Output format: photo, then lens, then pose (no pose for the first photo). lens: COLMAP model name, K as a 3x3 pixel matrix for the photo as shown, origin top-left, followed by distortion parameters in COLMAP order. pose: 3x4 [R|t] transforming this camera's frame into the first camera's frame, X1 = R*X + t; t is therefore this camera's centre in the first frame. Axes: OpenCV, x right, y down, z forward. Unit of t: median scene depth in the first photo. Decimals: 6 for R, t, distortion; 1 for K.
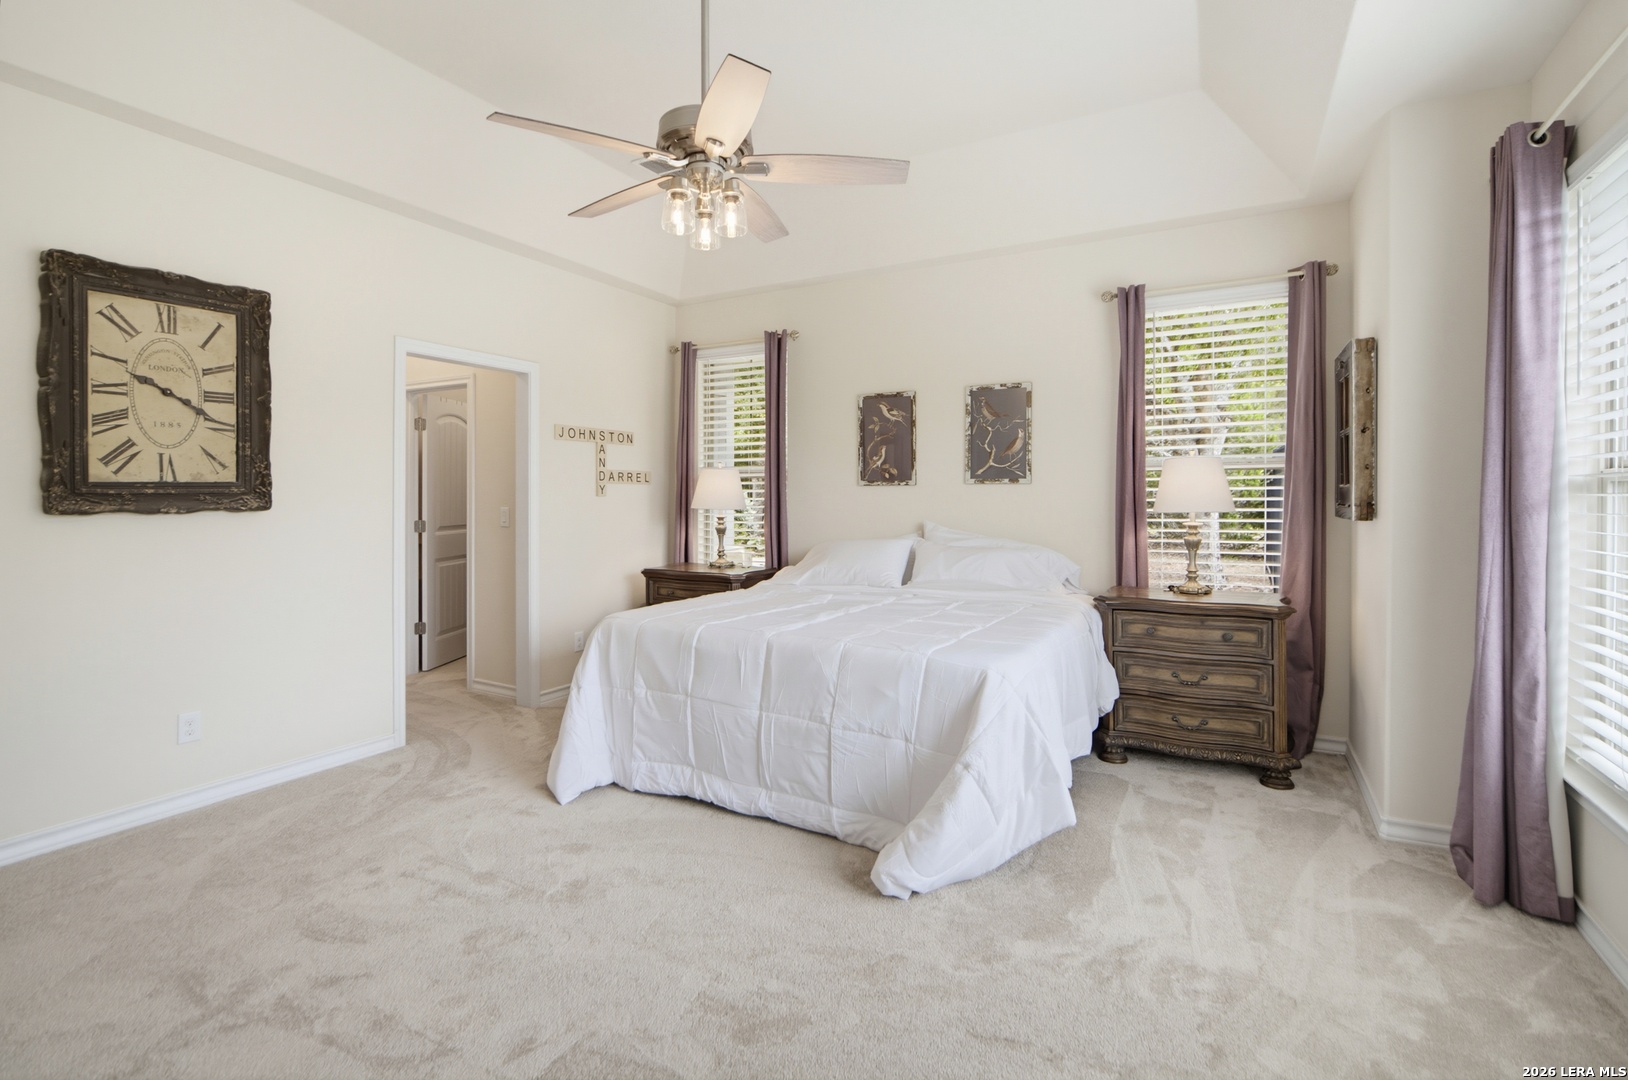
lens RADIAL K [[757.4, 0, 778.6], [0, 757.4, 494.8], [0, 0, 1]] dist [-0.003757, 0.000713]
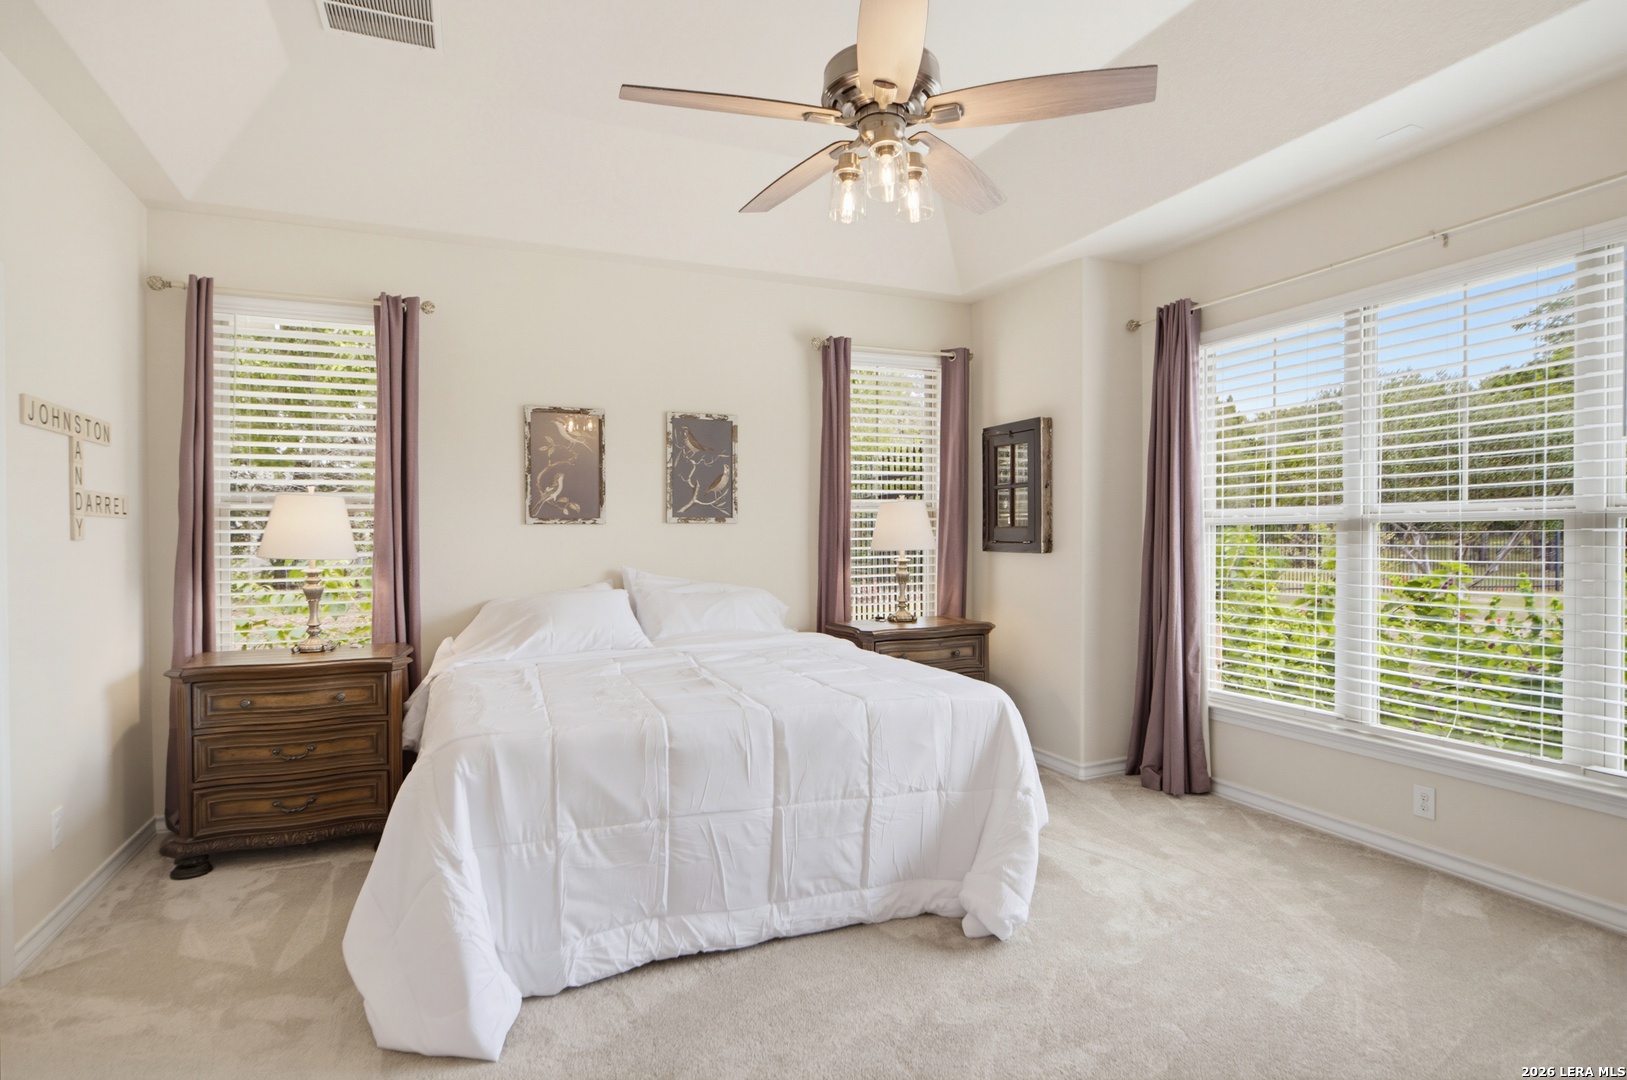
lens RADIAL K [[861.5, 0, 816.5], [0, 861.5, 540.9], [0, 0, 1]] dist [-0.005790, 0.003721]
pose [[0.593324, -0.008135, 0.804923, -0.622811], [0.004708, 0.999967, 0.006636, 0.000598], [-0.804950, -0.000148, 0.593342, 0.368689]]
